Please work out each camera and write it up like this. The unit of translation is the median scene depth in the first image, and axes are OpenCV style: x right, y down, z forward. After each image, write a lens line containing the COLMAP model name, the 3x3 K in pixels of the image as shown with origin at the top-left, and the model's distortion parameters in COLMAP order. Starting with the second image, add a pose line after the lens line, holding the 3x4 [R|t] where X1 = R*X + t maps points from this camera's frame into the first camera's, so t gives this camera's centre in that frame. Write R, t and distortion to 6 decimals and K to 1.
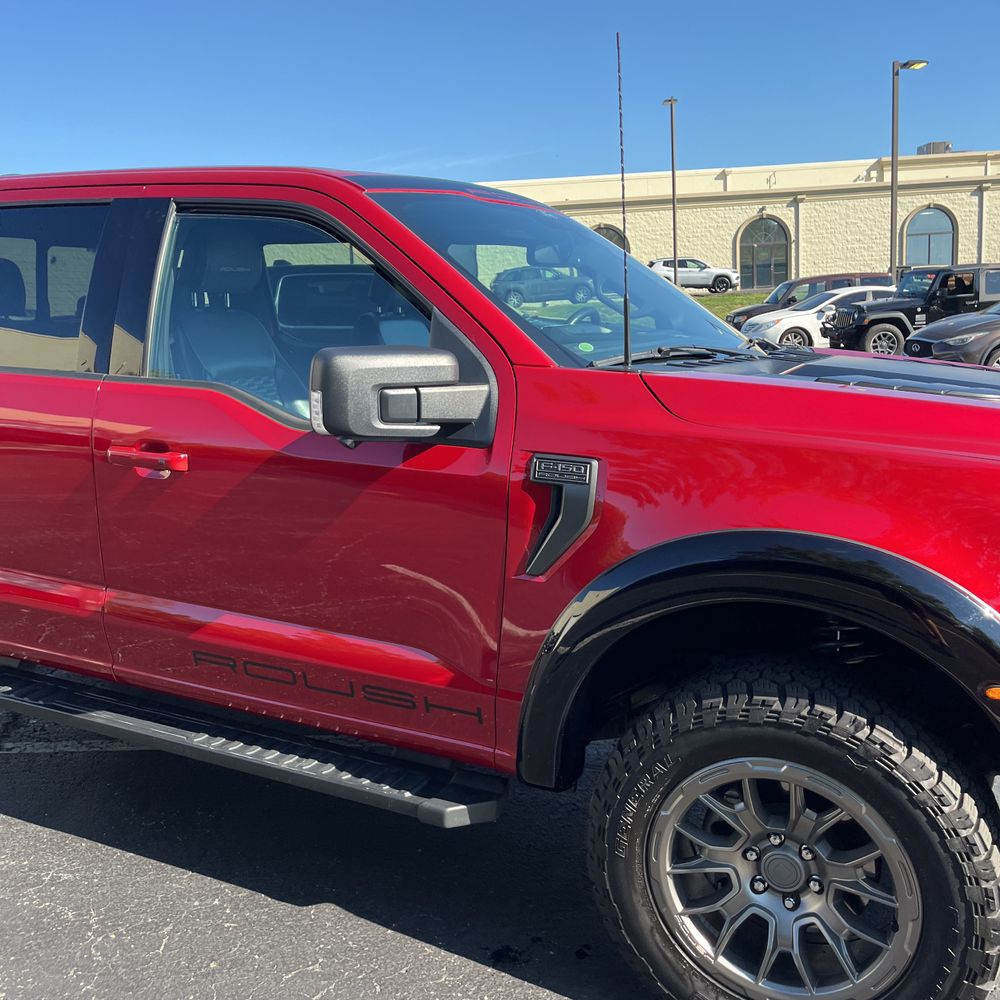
lens RADIAL K [[1014.4, 0, 495.4], [0, 1014.4, 507.8], [0, 0, 1]] dist [0.033059, 0.000000]
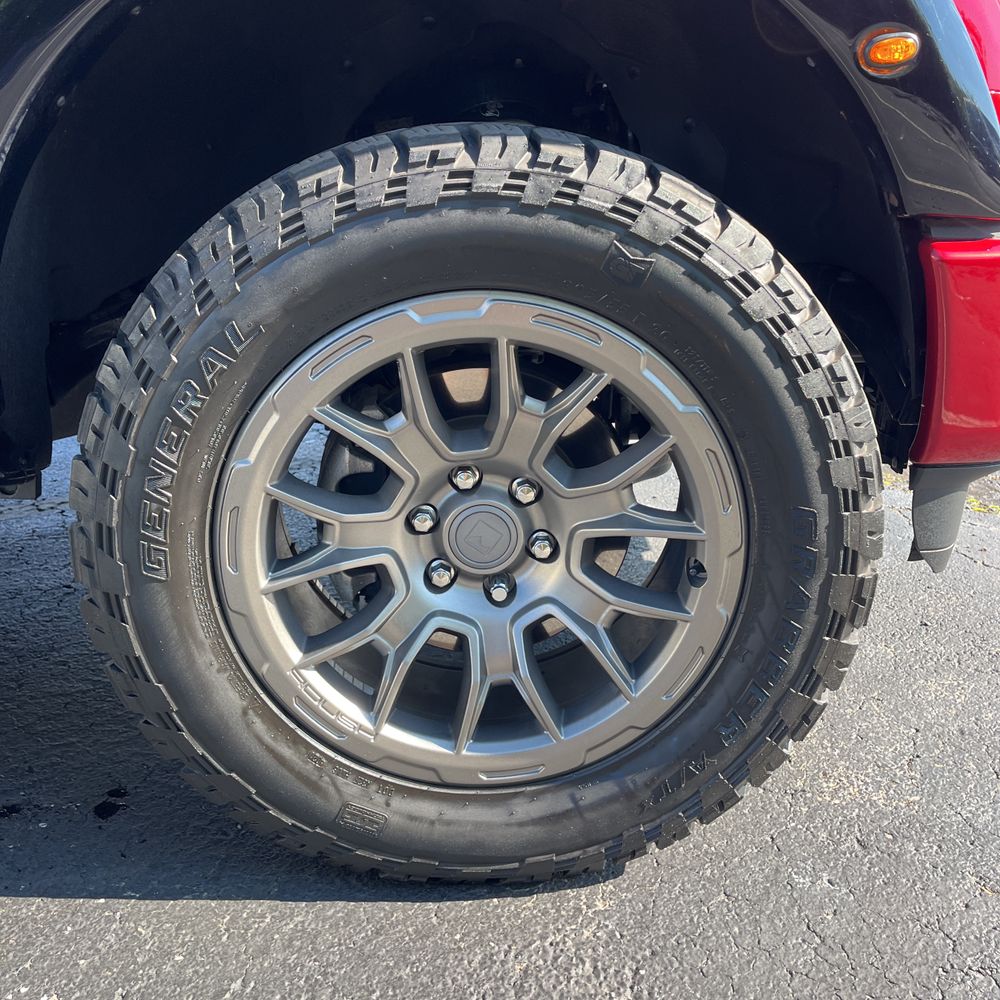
lens RADIAL K [[1014.4, 0, 498.2], [0, 1014.4, 499.2], [0, 0, 1]] dist [0.033059, 0.000000]
pose [[0.881323, -0.153916, 0.446744, 0.059847], [0.092725, 0.983413, 0.155888, 0.252618], [-0.463328, -0.095963, 0.880976, 0.534711]]
